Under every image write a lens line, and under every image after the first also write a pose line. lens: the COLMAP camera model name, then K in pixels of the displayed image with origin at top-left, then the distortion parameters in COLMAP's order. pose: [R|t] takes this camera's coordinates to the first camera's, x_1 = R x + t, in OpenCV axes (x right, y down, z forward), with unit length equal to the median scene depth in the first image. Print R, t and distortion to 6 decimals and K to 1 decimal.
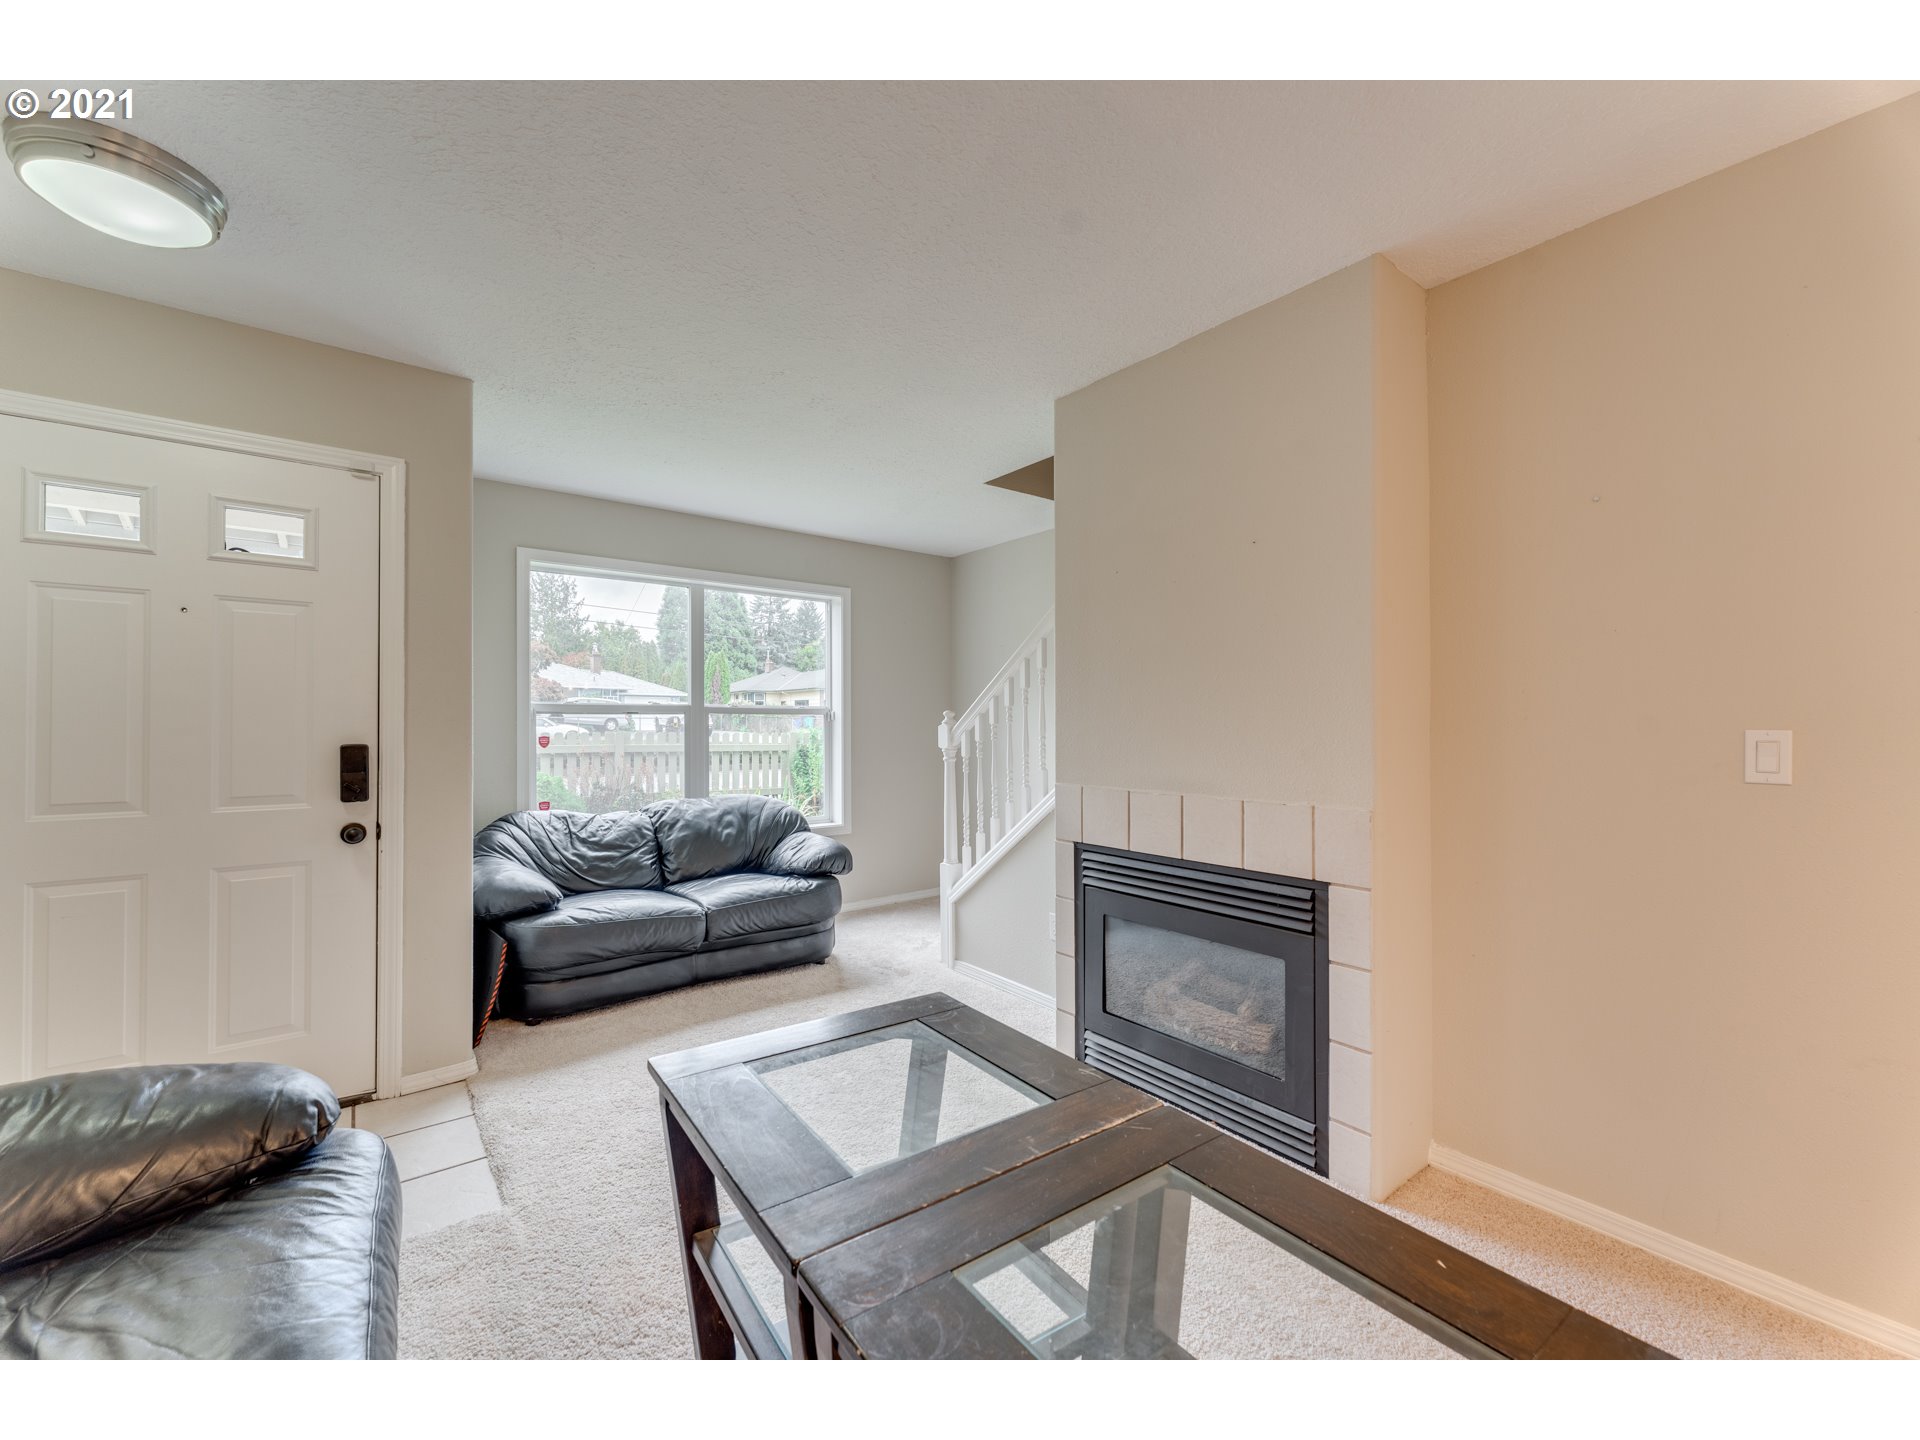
lens RADIAL K [[762.6, 0, 962.3], [0, 762.6, 722.9], [0, 0, 1]] dist [0.002419, -0.000656]
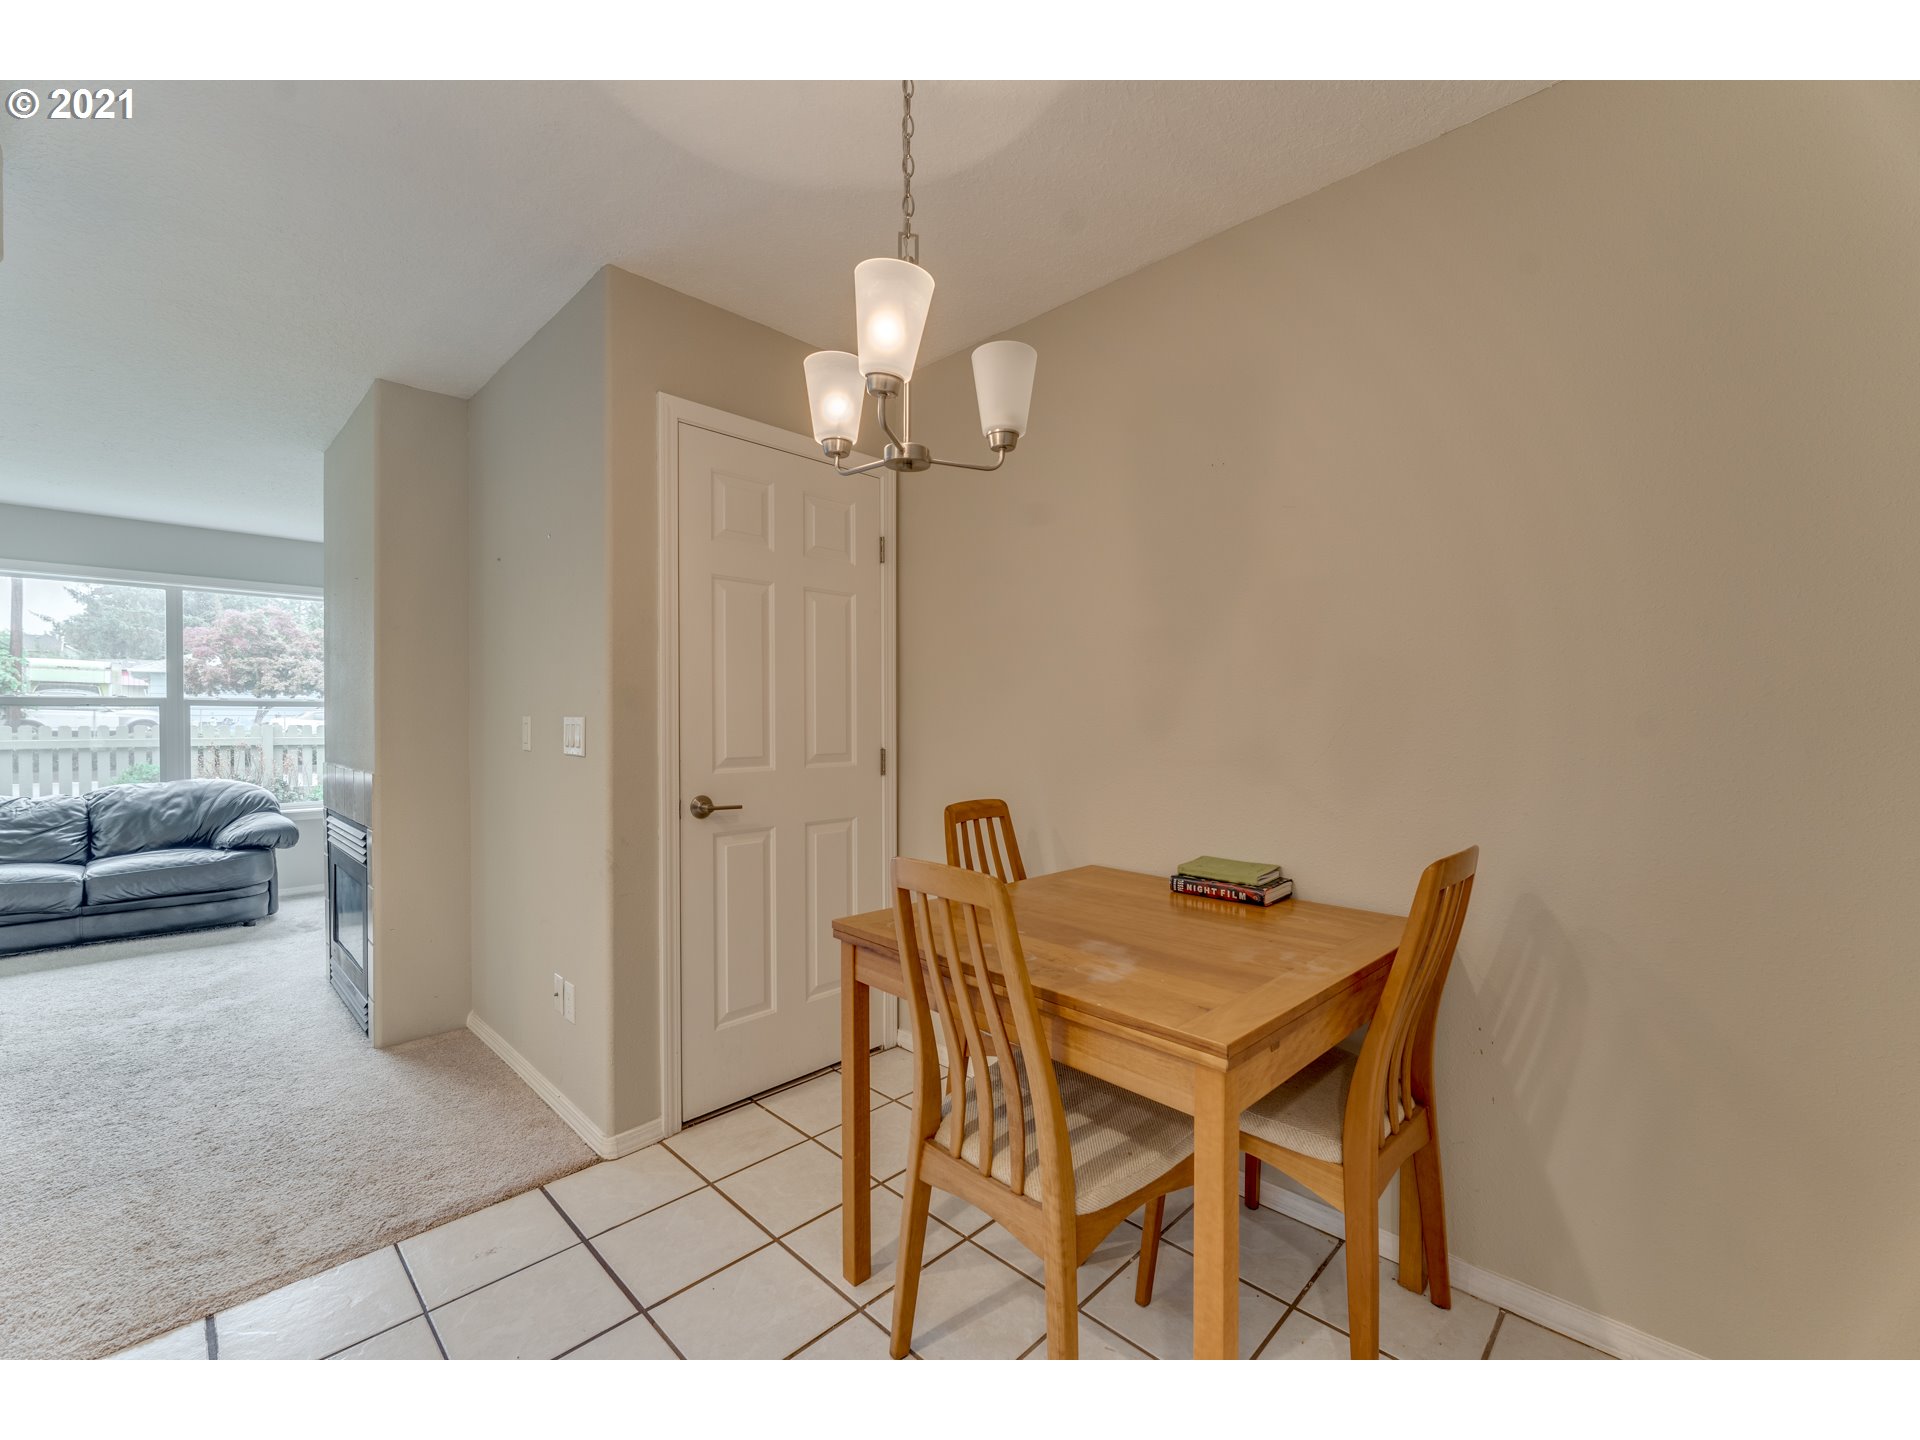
lens RADIAL K [[794.5, 0, 964.0], [0, 794.5, 721.2], [0, 0, 1]] dist [-0.006841, 0.001485]
pose [[0.991627, -0.001532, 0.129129, 0.764221], [0.000737, 0.999980, 0.006206, 0.004872], [-0.129136, -0.006059, 0.991608, -0.317073]]
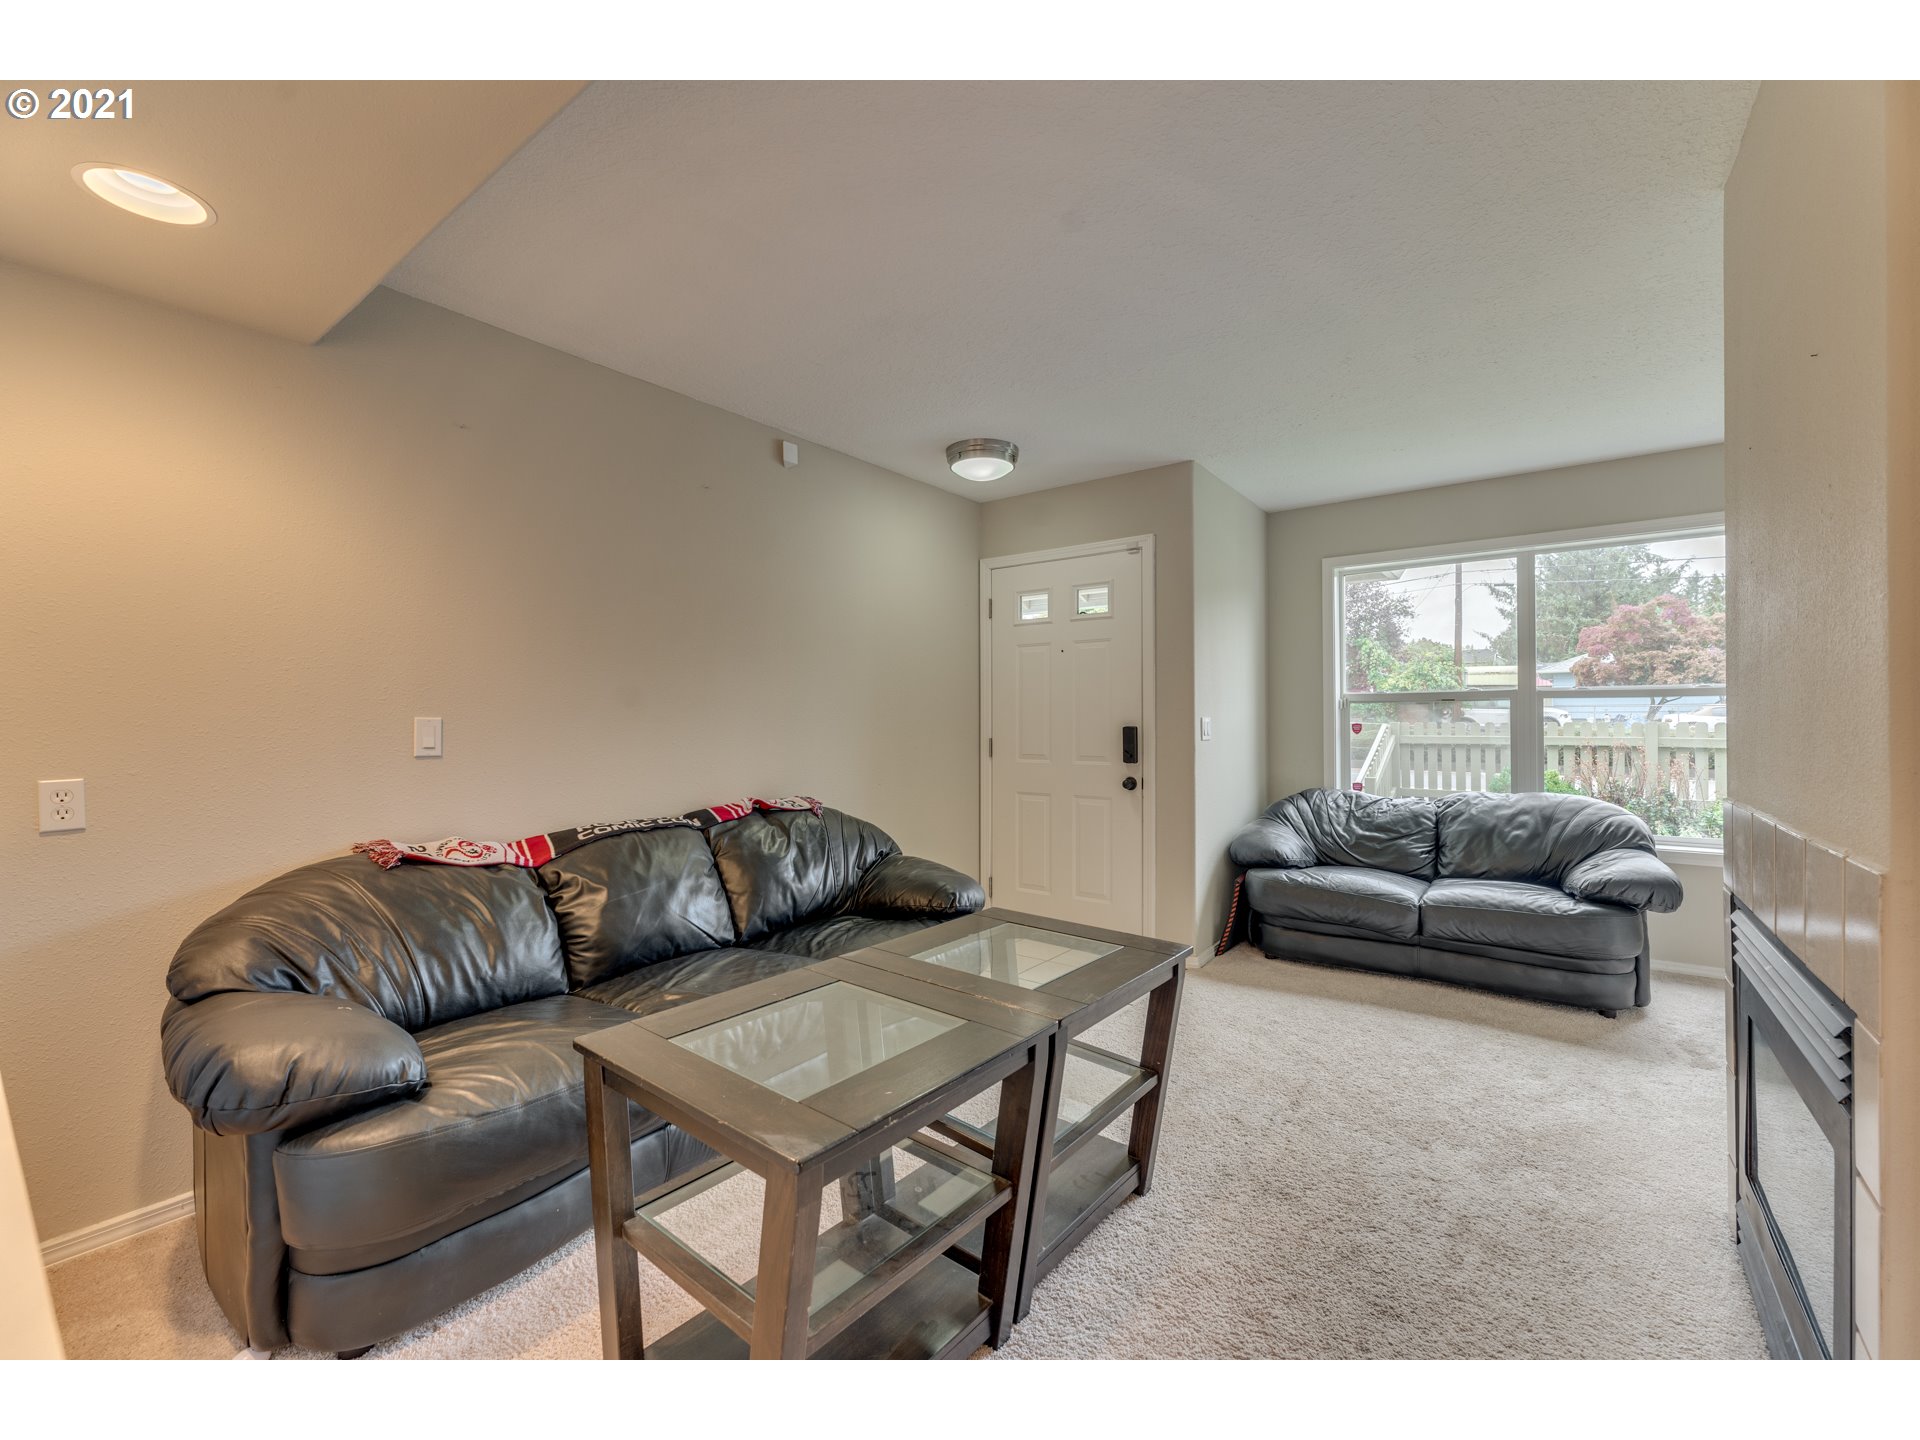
lens RADIAL K [[794.5, 0, 959.6], [0, 794.5, 719.8], [0, 0, 1]] dist [-0.006841, 0.001485]
pose [[0.248635, -0.000654, -0.968597, 0.461486], [0.008170, 0.999966, 0.001422, 0.006572], [0.968563, -0.008268, 0.248632, 0.174719]]
